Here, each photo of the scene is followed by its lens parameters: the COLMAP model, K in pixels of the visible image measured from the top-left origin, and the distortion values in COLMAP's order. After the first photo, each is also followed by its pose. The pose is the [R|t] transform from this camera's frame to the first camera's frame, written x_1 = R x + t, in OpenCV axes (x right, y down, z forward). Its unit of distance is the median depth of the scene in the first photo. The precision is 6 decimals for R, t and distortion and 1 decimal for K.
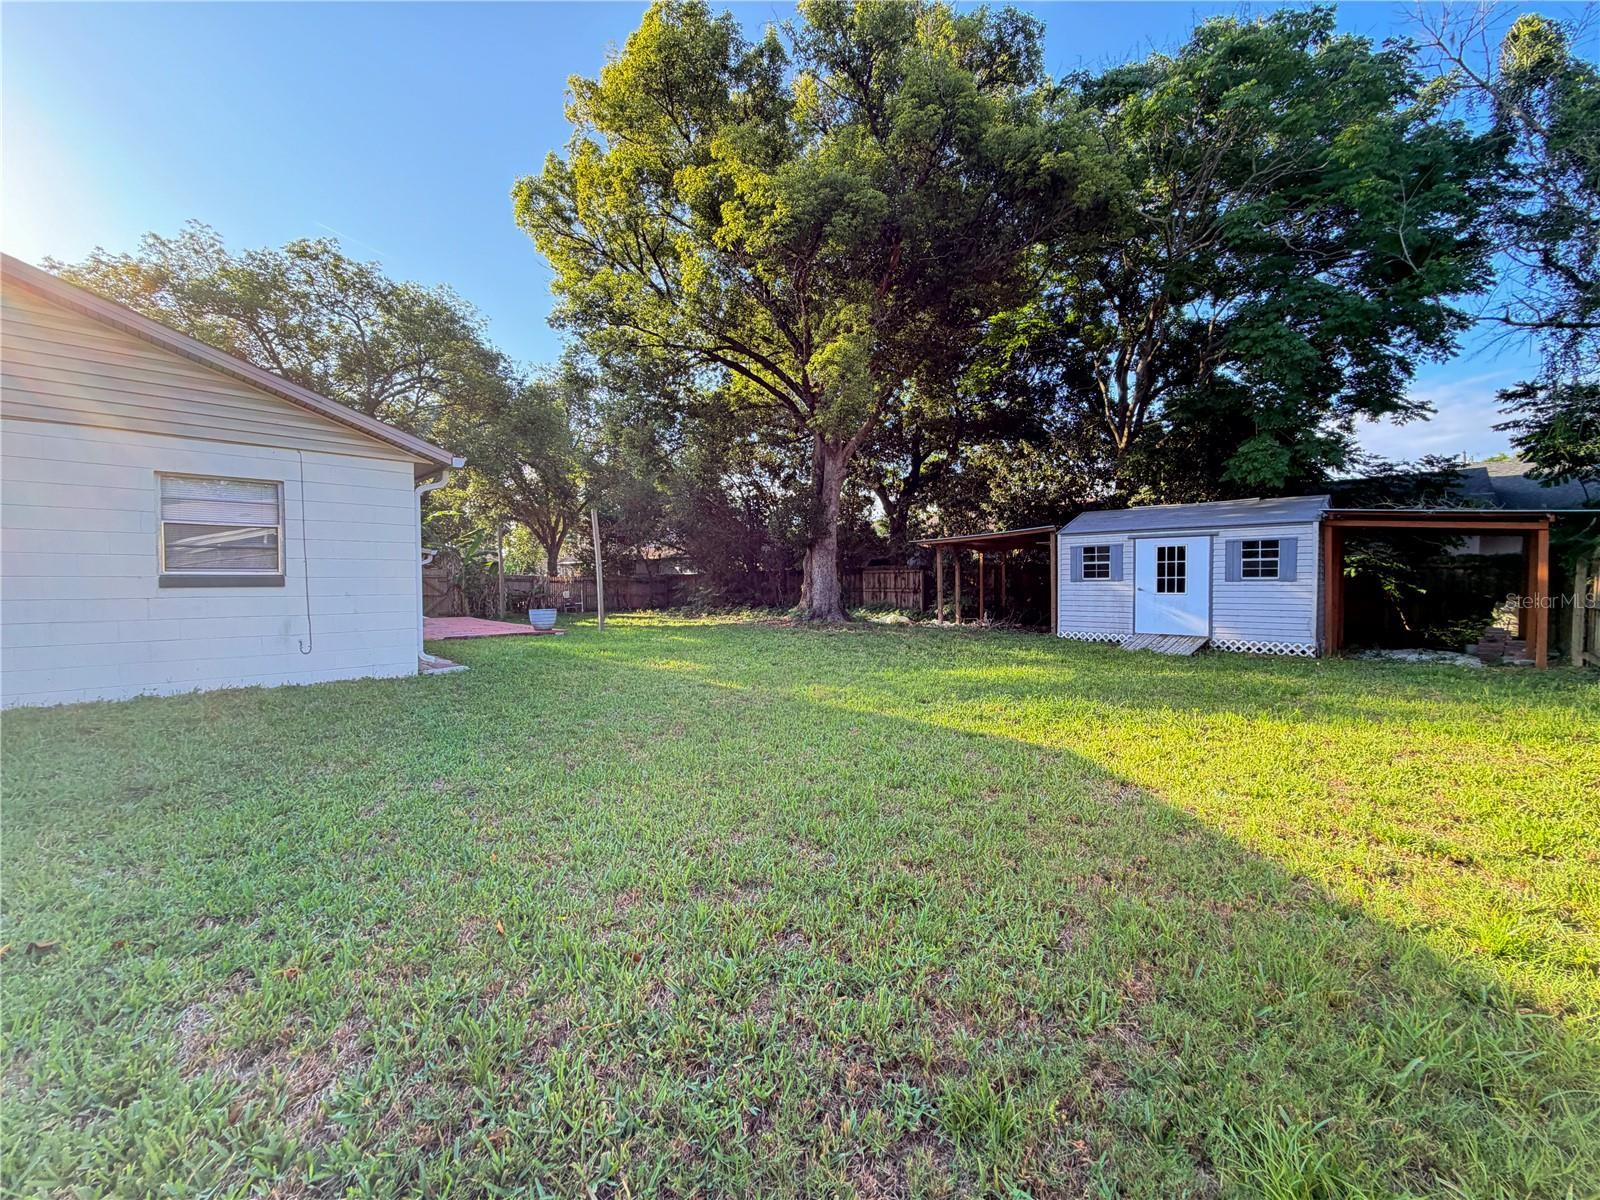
lens RADIAL K [[639.8, 0, 795.7], [0, 639.8, 599.0], [0, 0, 1]] dist [0.000172, 0.000327]
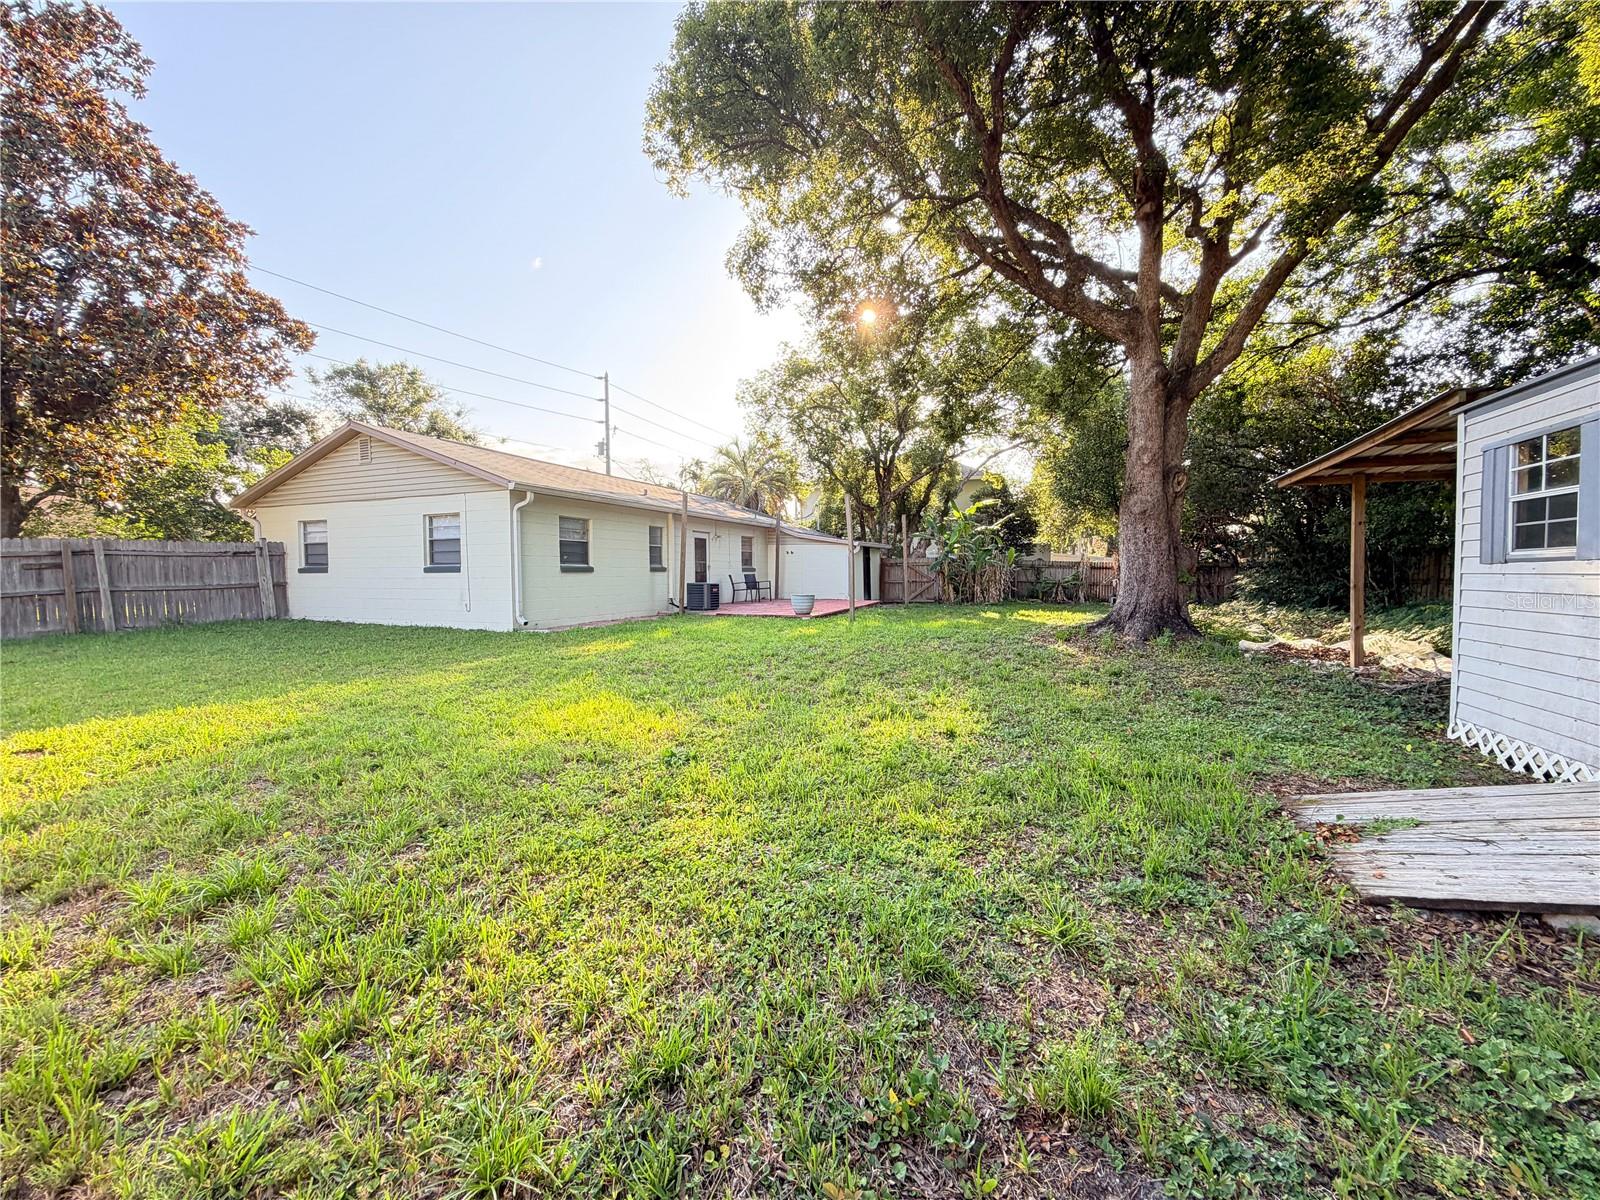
lens RADIAL K [[639.8, 0, 795.7], [0, 639.8, 599.0], [0, 0, 1]] dist [0.000172, 0.000327]
pose [[0.390582, 0.039958, -0.919700, 0.626169], [-0.021478, 0.999181, 0.034290, -0.014161], [0.920317, 0.006361, 0.391121, 0.622391]]
